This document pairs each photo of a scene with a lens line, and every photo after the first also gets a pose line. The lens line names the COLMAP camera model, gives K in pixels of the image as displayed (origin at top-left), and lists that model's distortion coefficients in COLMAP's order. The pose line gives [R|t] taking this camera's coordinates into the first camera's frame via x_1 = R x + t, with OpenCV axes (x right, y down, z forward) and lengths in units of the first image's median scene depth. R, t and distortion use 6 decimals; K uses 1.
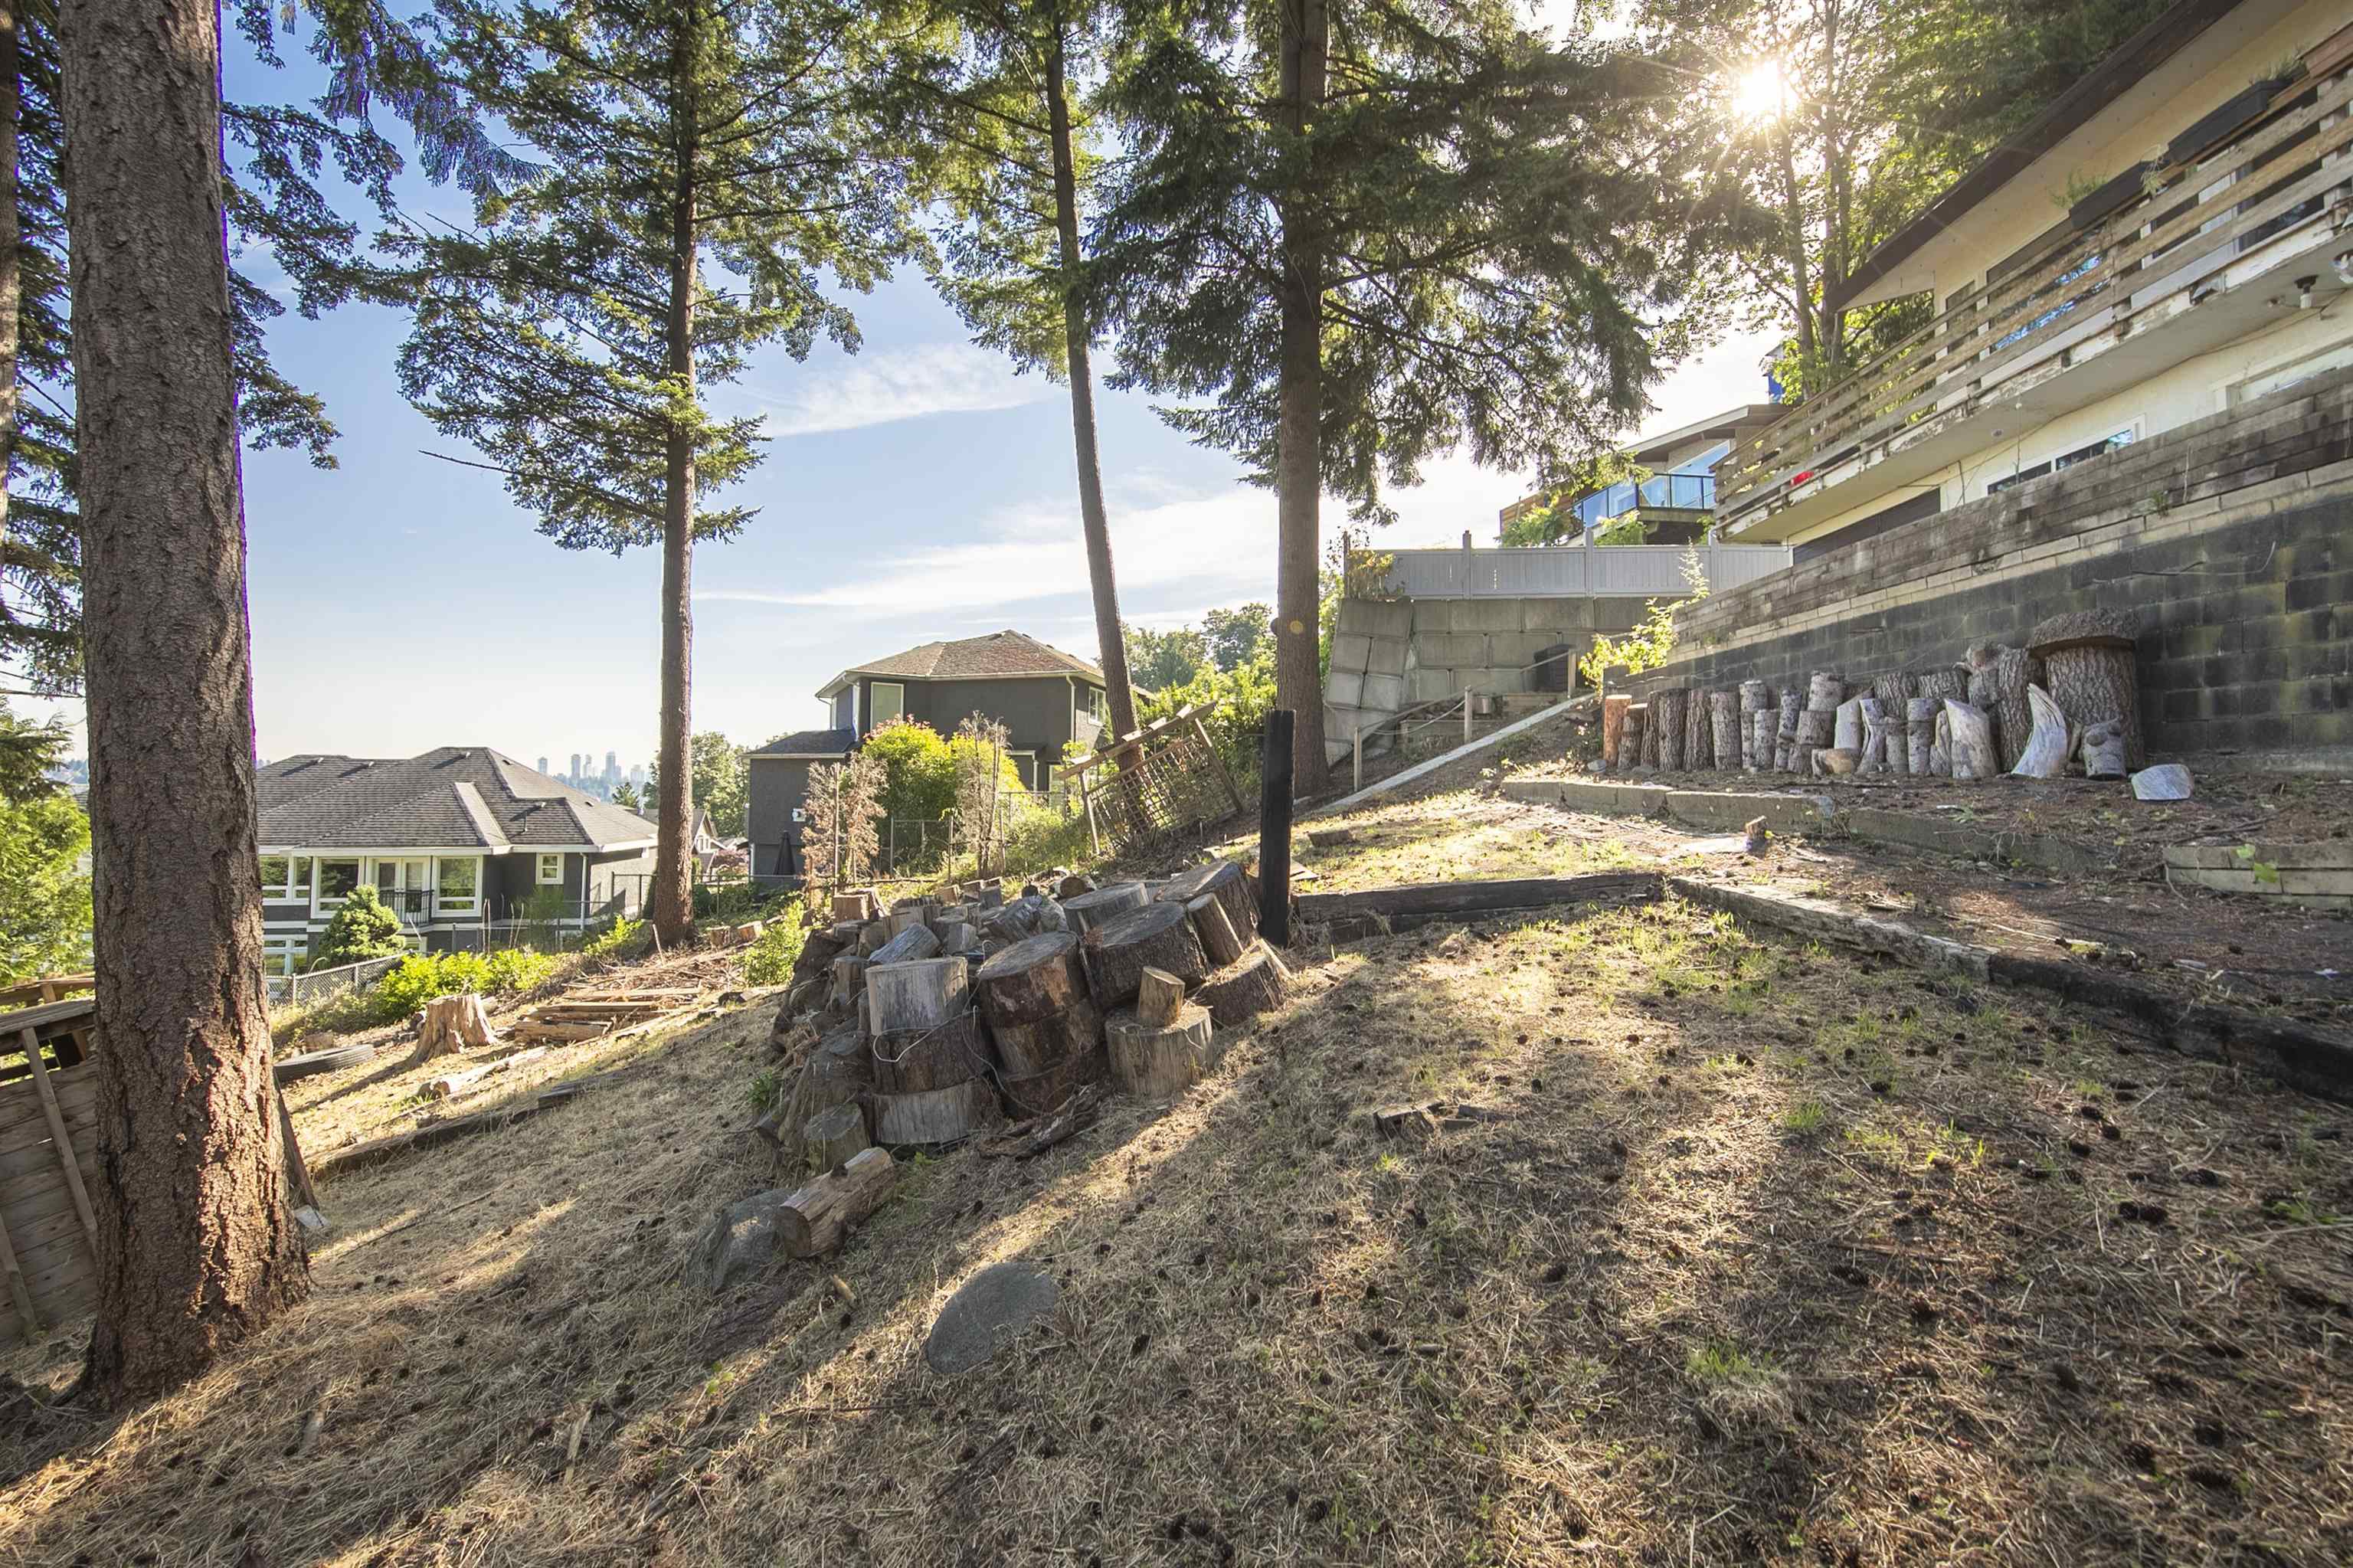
lens RADIAL K [[834.0, 0, 1175.5], [0, 834.0, 772.0], [0, 0, 1]] dist [-0.001803, -0.000563]
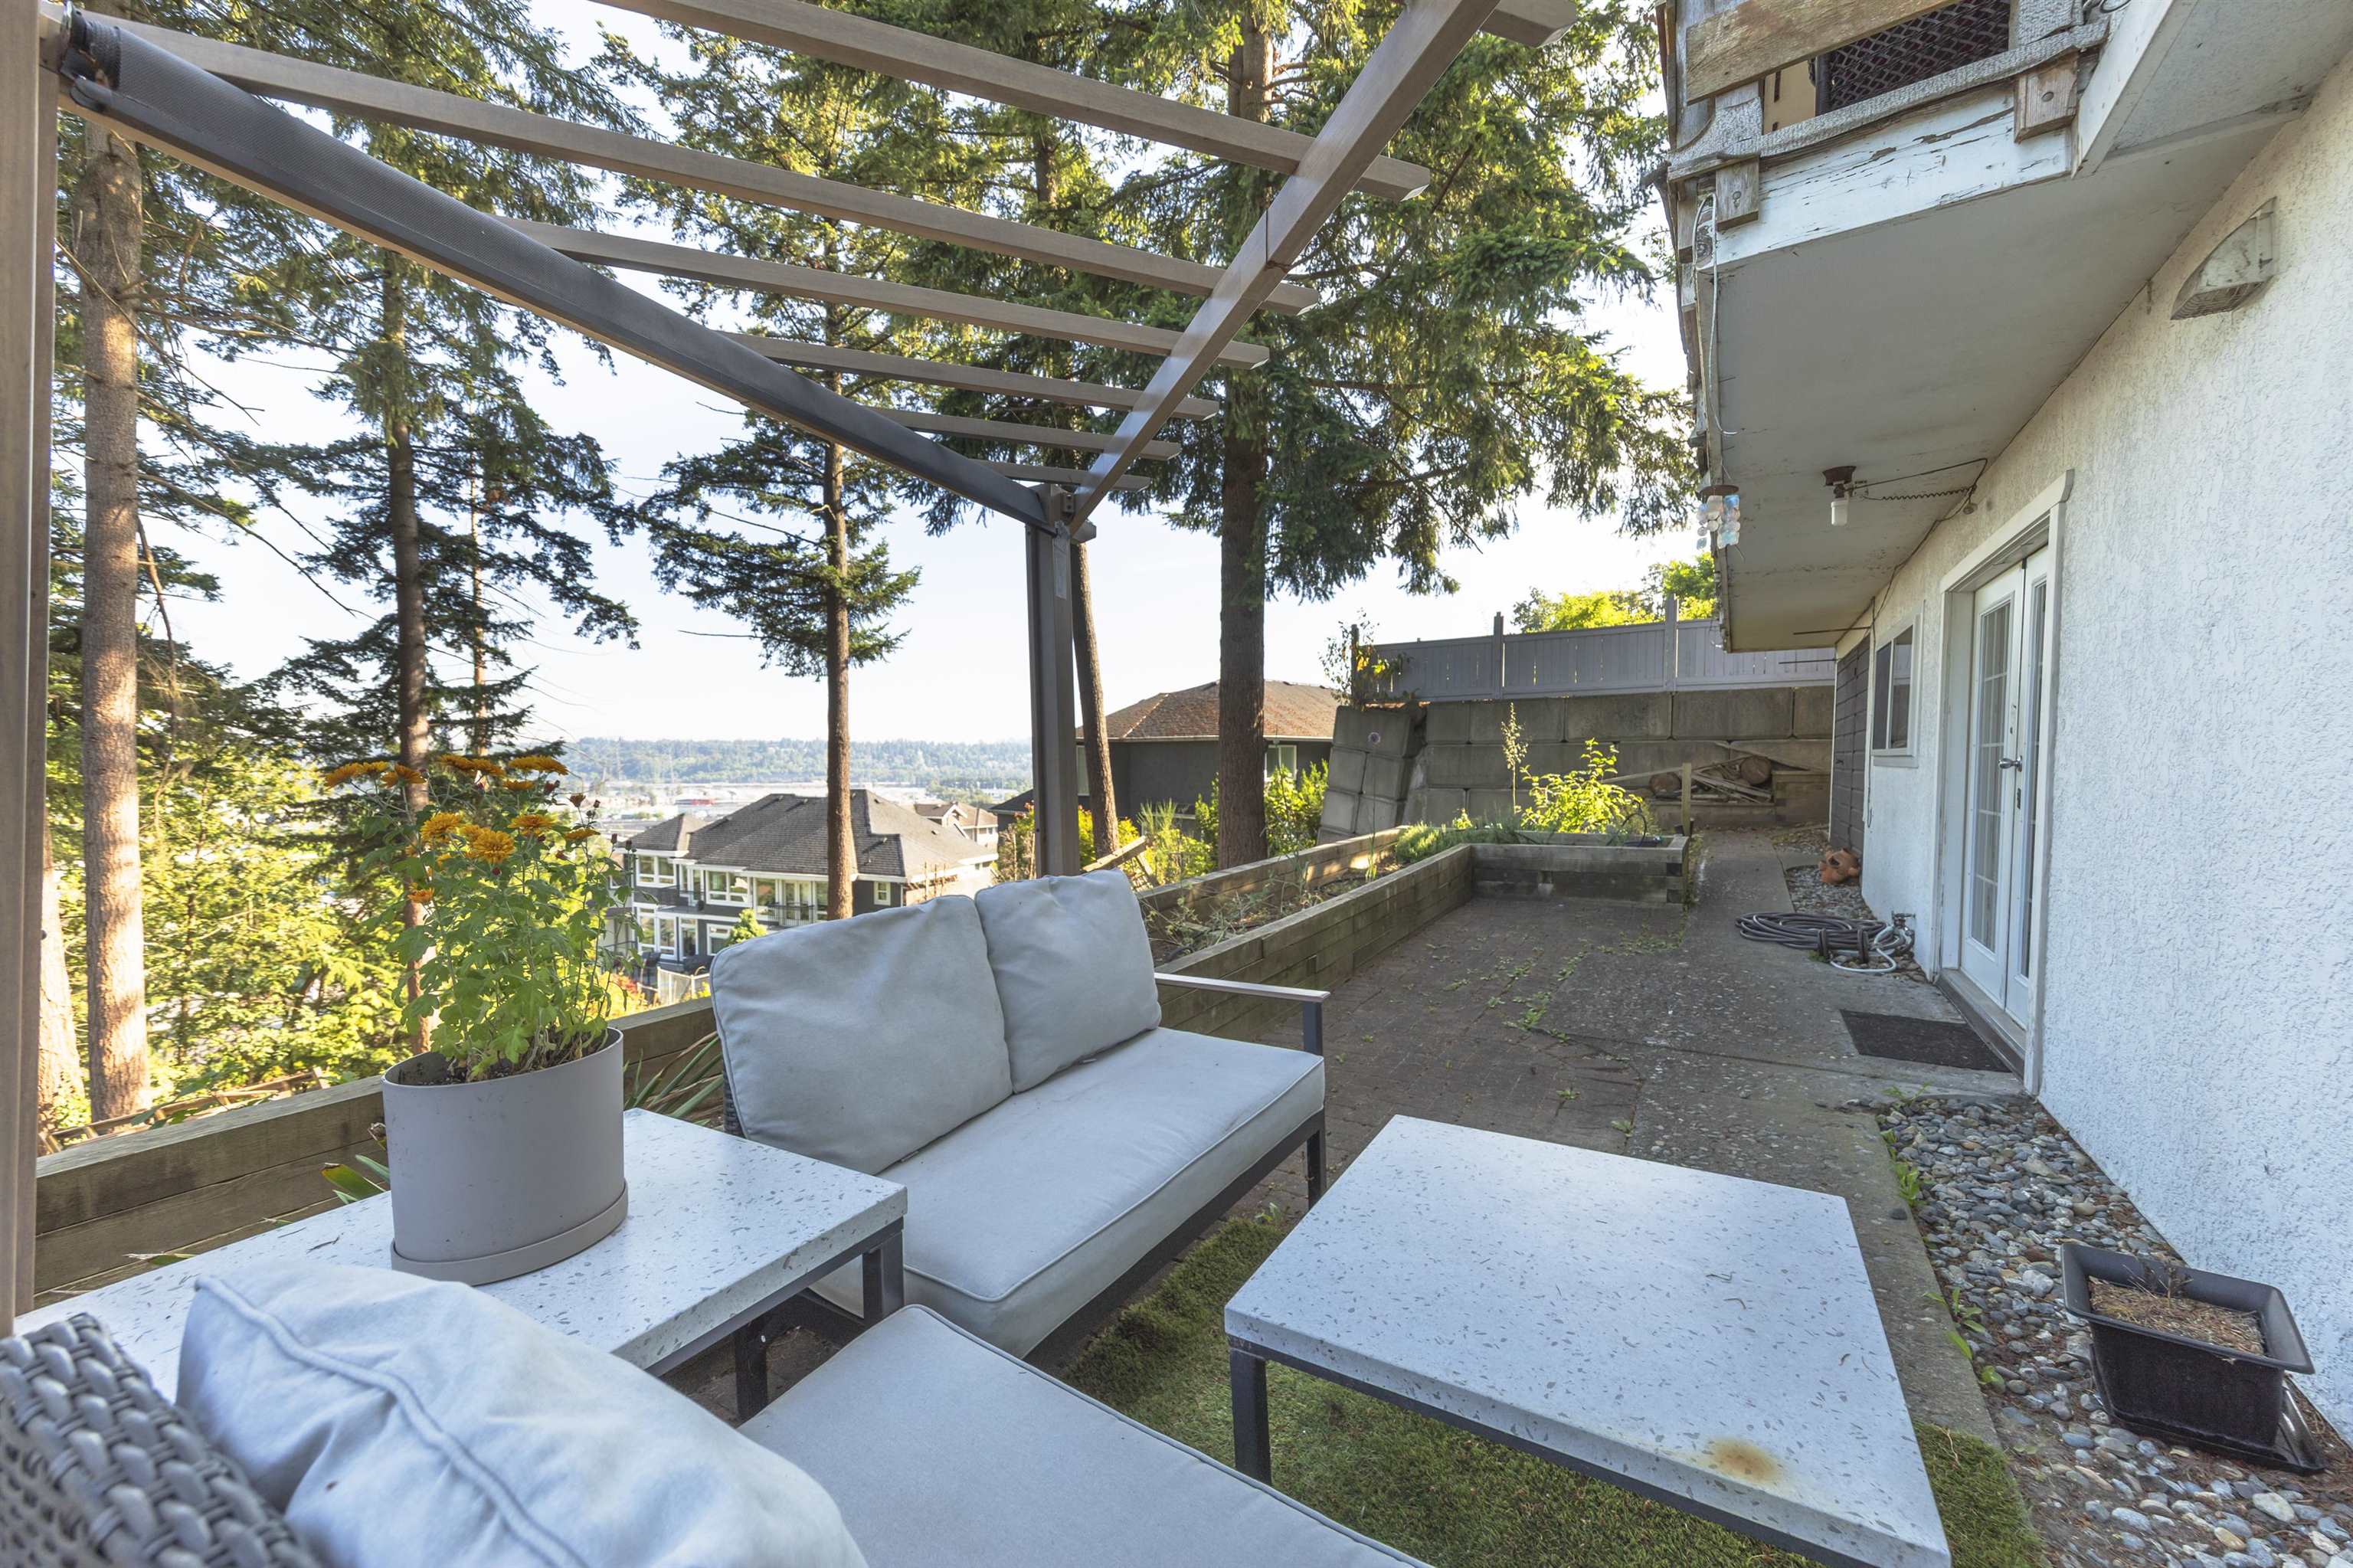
lens RADIAL K [[869.2, 0, 1176.5], [0, 869.2, 784.0], [0, 0, 1]] dist [-0.000570, -0.000026]
pose [[0.868170, 0.009028, -0.496185, 0.472108], [0.014004, 0.998991, 0.042680, -0.161919], [0.496070, -0.044002, 0.867167, 0.134836]]
